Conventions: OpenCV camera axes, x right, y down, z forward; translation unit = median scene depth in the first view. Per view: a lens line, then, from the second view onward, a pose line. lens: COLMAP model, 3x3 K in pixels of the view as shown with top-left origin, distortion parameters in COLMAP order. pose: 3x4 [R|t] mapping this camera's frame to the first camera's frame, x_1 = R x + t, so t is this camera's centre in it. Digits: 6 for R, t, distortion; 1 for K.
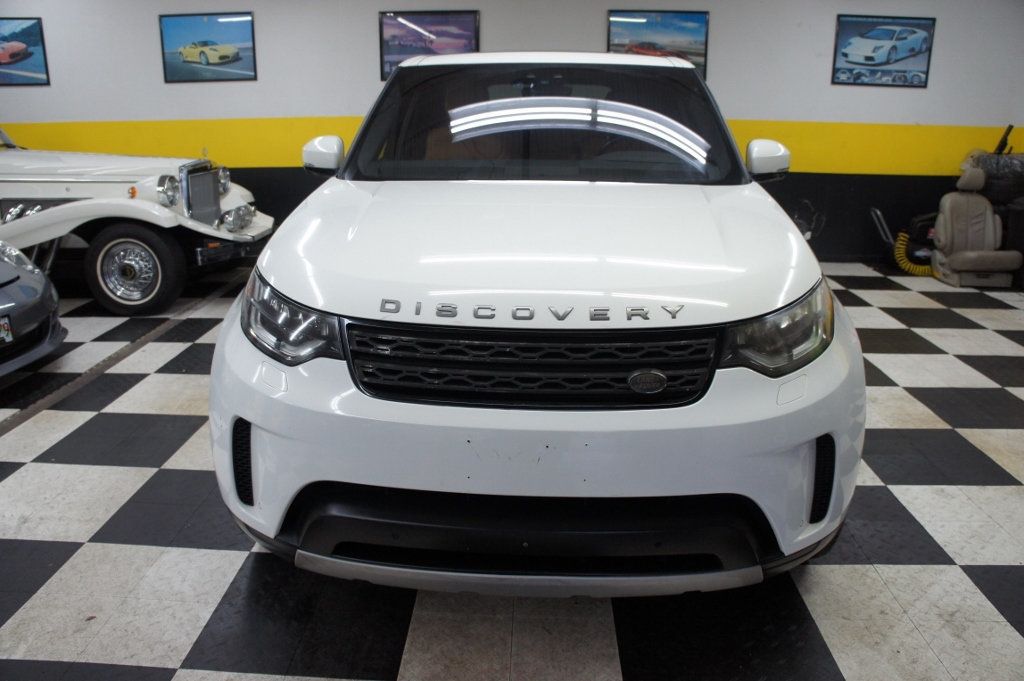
lens RADIAL K [[800.0, 0, 512.0], [0, 800.0, 340.5], [0, 0, 1]] dist [-0.182614, 0.134618]
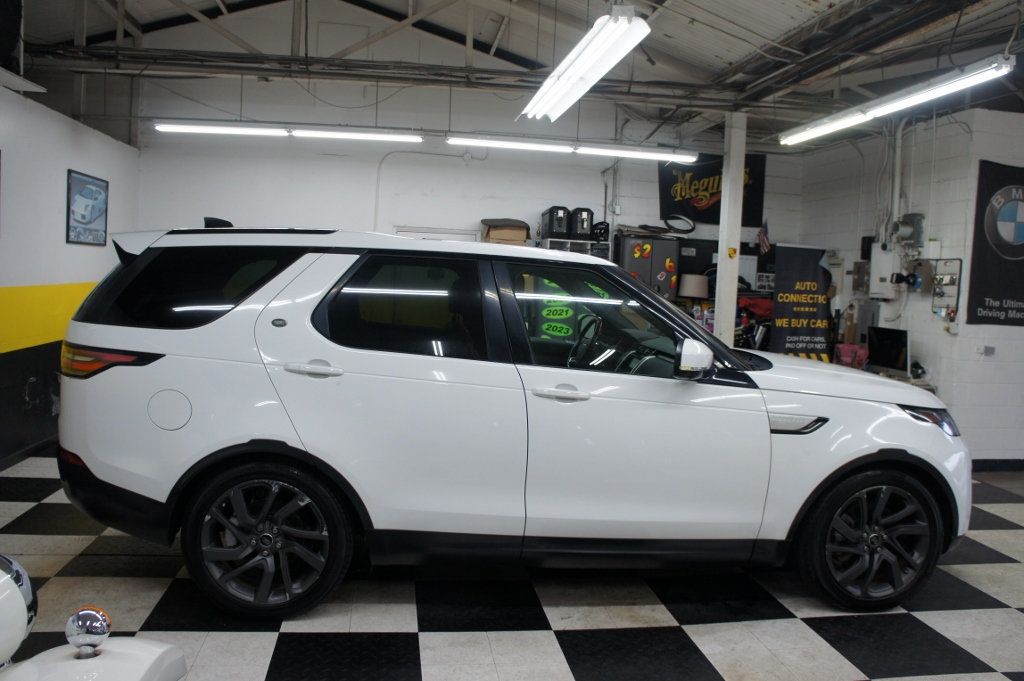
lens RADIAL K [[800.0, 0, 512.0], [0, 800.0, 340.5], [0, 0, 1]] dist [-0.182614, 0.134618]
pose [[-0.171441, -0.094766, 0.980626, -0.866394], [0.239634, 0.961458, 0.134809, -0.330433], [-0.955606, 0.258103, -0.142124, 0.989531]]
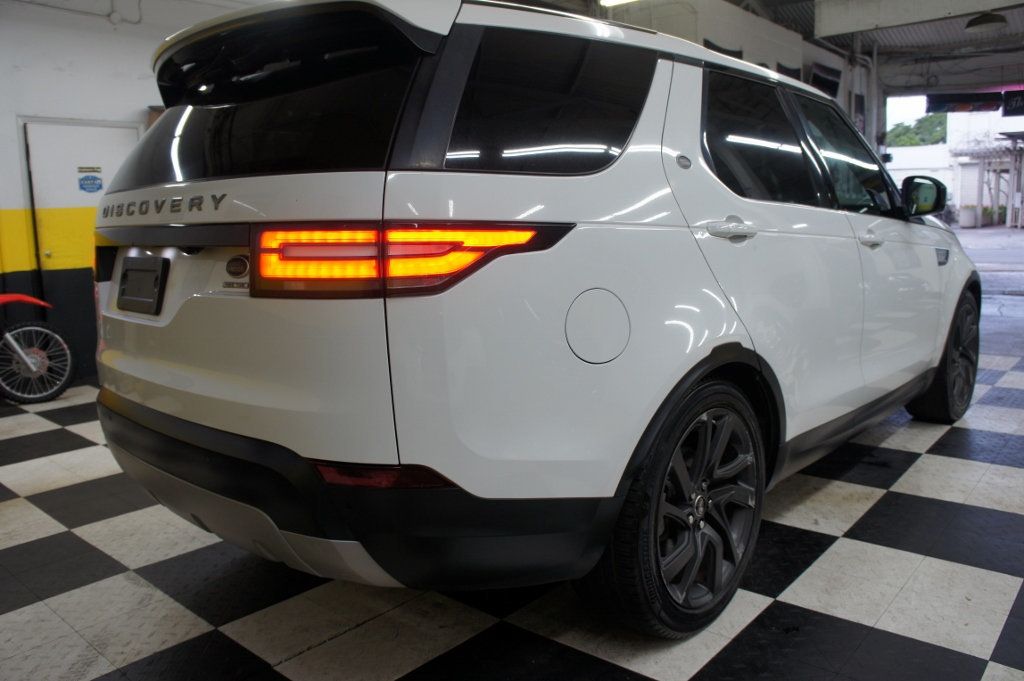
lens RADIAL K [[812.4, 0, 511.6], [0, 812.4, 338.2], [0, 0, 1]] dist [-0.182672, 0.145502]
pose [[-0.772894, -0.082719, 0.629121, -0.347121], [0.204829, 0.905866, 0.370745, -0.375140], [-0.600567, 0.415409, -0.683195, 1.422218]]
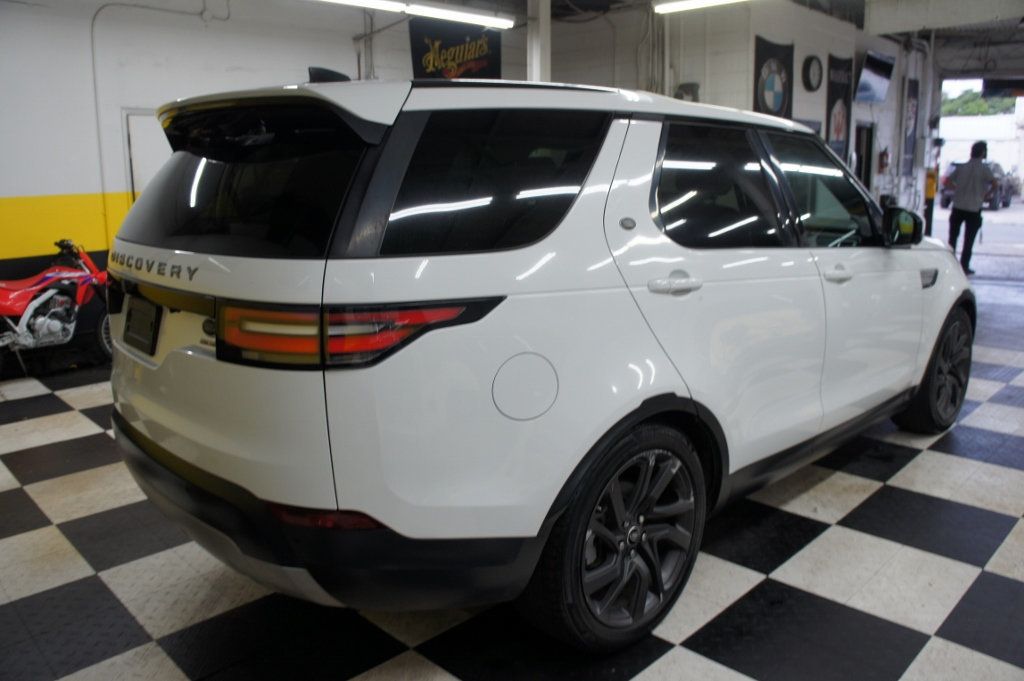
lens RADIAL K [[800.0, 0, 512.0], [0, 800.0, 340.5], [0, 0, 1]] dist [-0.182614, 0.134618]
pose [[-0.724668, -0.145311, 0.673603, -0.409994], [0.203958, 0.888488, 0.411085, -0.451966], [-0.658223, 0.435286, -0.614221, 1.465487]]
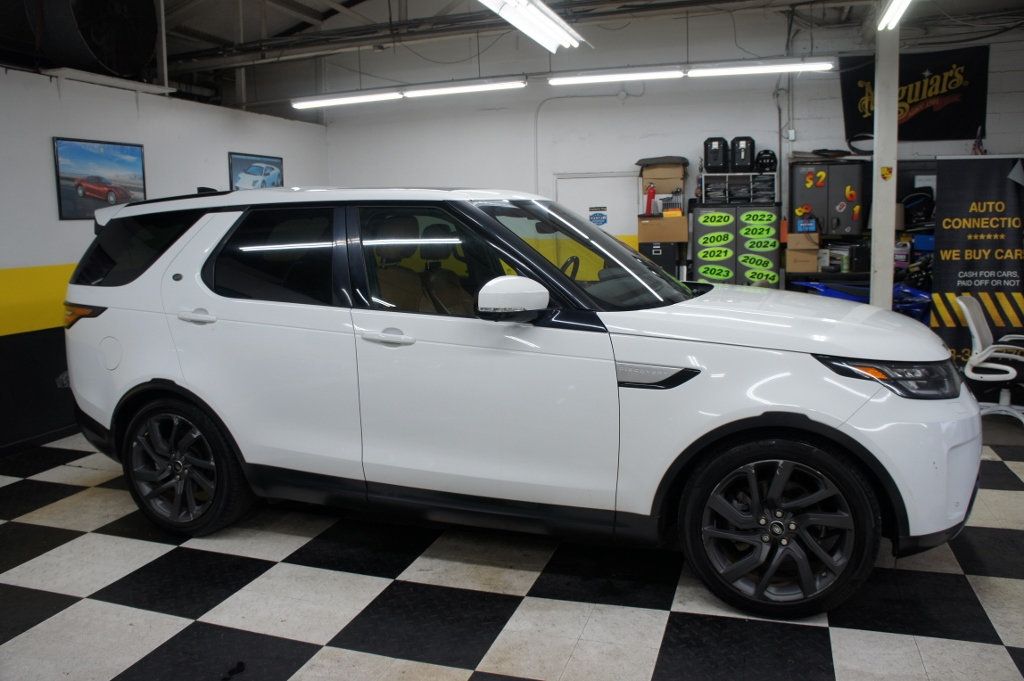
lens RADIAL K [[800.0, 0, 512.0], [0, 800.0, 340.5], [0, 0, 1]] dist [-0.182614, 0.134618]
pose [[0.281234, -0.154422, 0.947133, -0.801008], [0.301650, 0.951165, 0.065510, -0.184663], [-0.910996, 0.267279, 0.314082, 0.530749]]
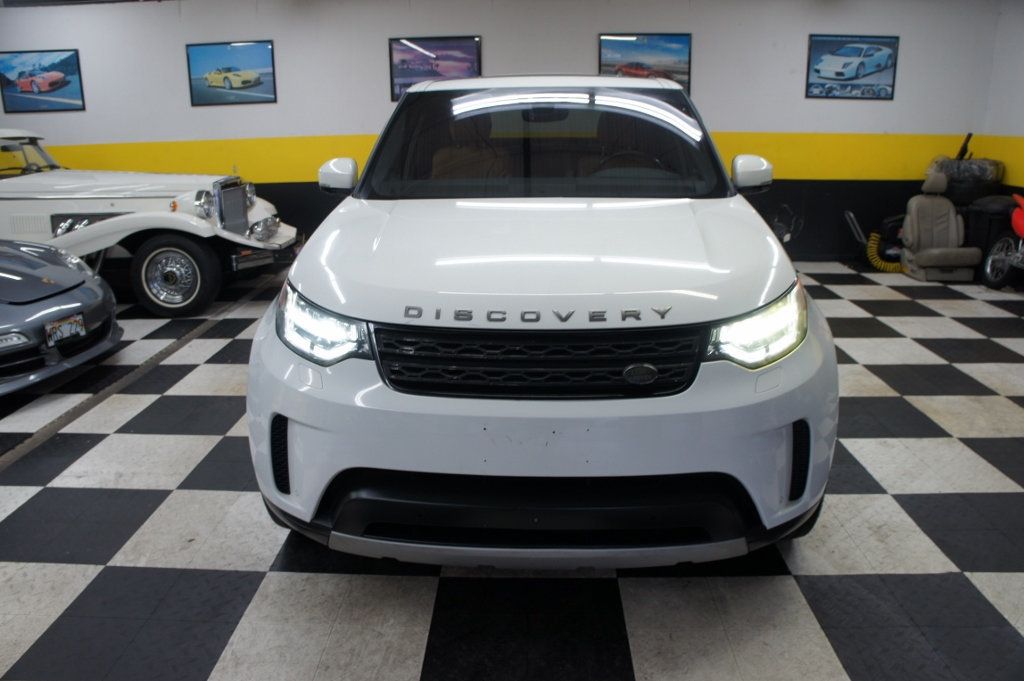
lens RADIAL K [[800.0, 0, 512.0], [0, 800.0, 340.5], [0, 0, 1]] dist [-0.182614, 0.134618]
pose [[0.999862, -0.016544, 0.001364, -0.010593], [0.016564, 0.999735, -0.015992, 0.030957], [-0.001099, 0.016012, 0.999871, -0.132056]]
